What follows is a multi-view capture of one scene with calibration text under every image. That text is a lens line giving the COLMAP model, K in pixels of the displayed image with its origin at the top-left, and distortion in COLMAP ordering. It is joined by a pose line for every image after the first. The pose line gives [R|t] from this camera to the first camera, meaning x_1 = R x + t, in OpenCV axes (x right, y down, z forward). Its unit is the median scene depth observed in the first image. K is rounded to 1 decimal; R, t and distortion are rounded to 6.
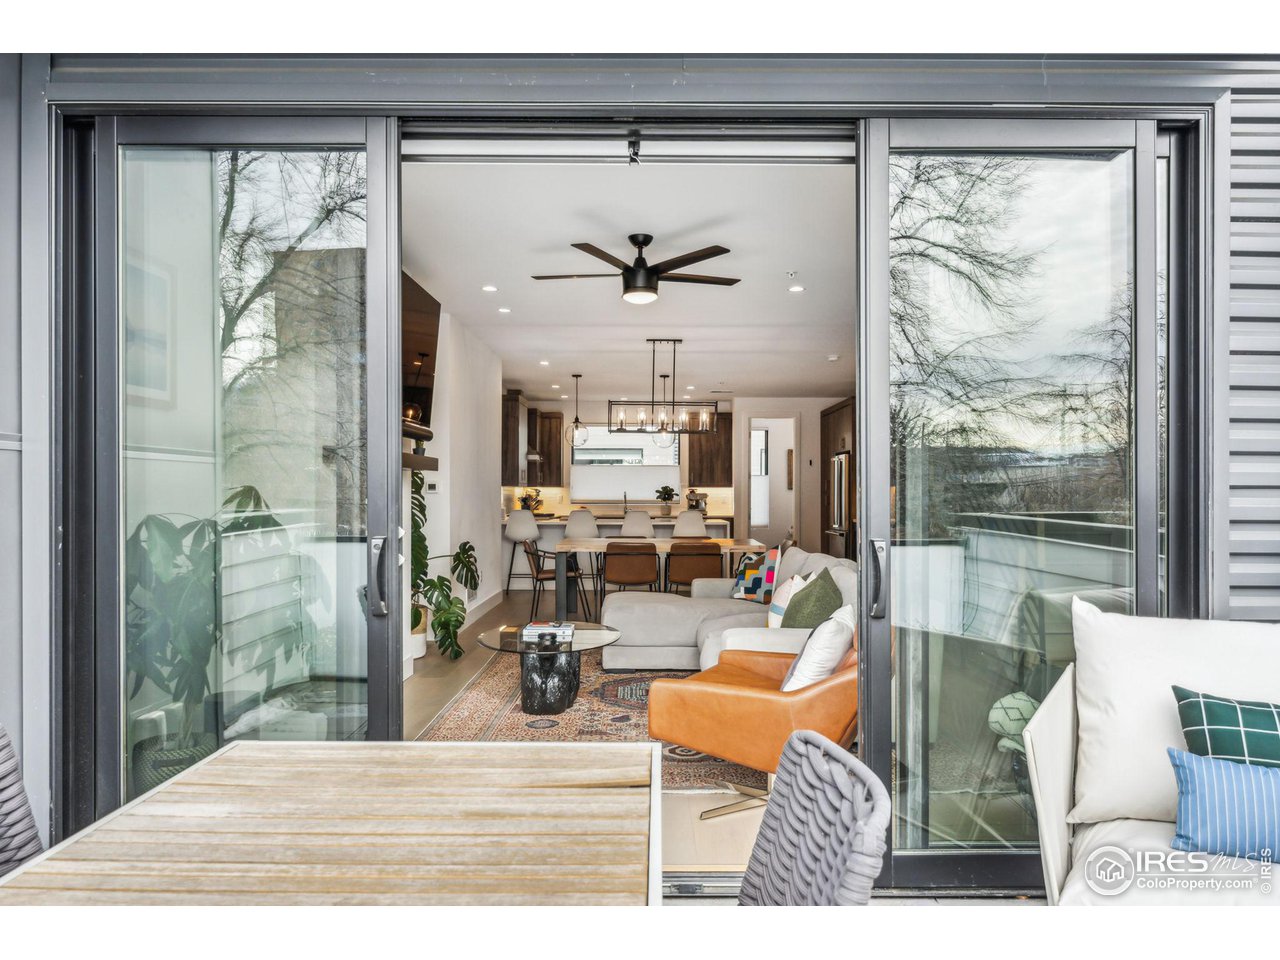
lens RADIAL K [[874.9, 0, 642.6], [0, 874.9, 486.3], [0, 0, 1]] dist [-0.000504, -0.000033]
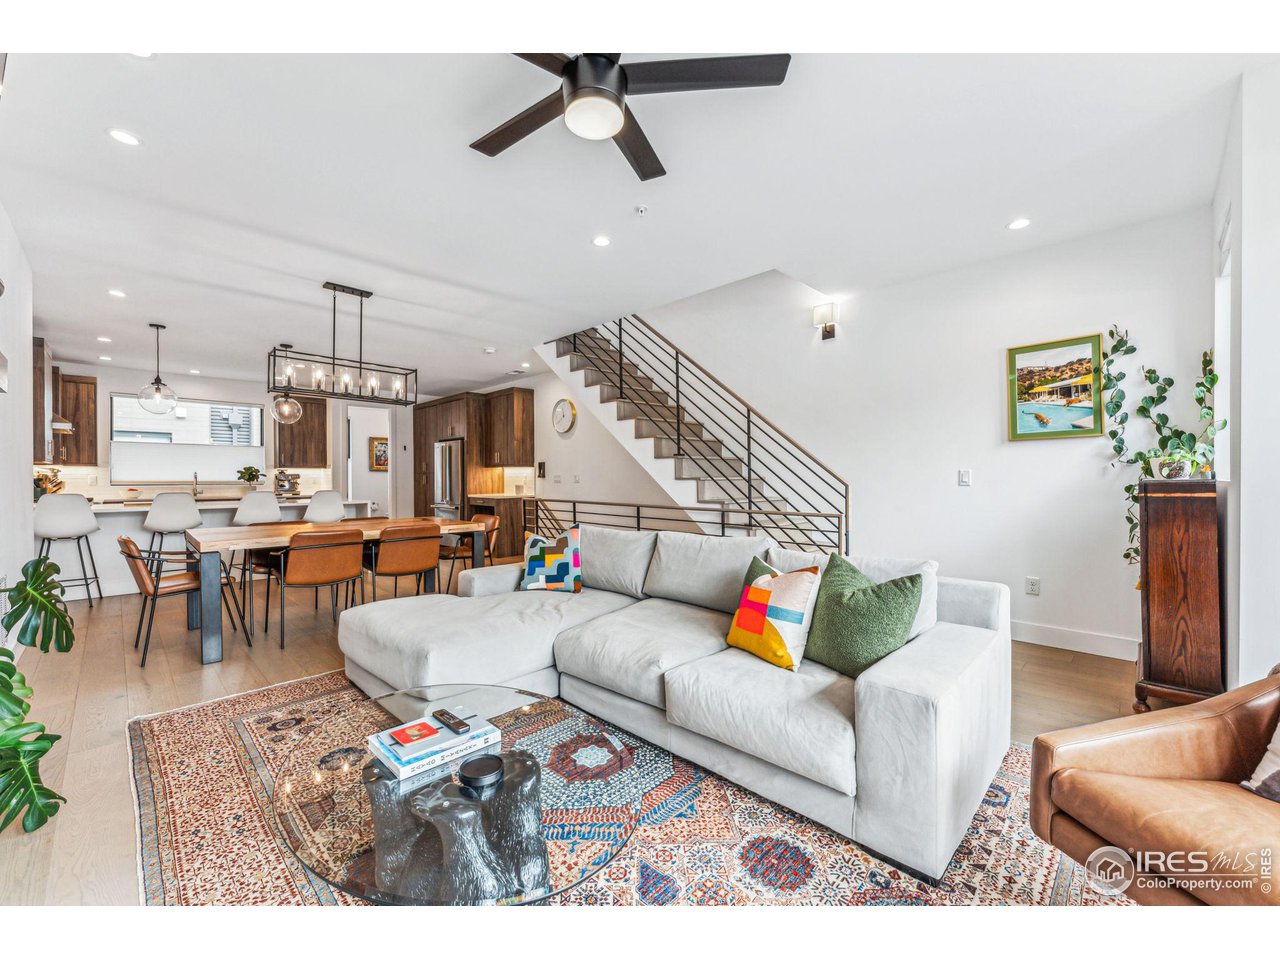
lens RADIAL K [[522.7, 0, 638.0], [0, 522.7, 477.4], [0, 0, 1]] dist [0.000428, 0.000062]
pose [[0.699153, -0.003707, 0.714963, -0.090335], [-0.001587, 0.999976, 0.006737, 0.007644], [-0.714970, -0.005845, 0.699130, 0.280786]]
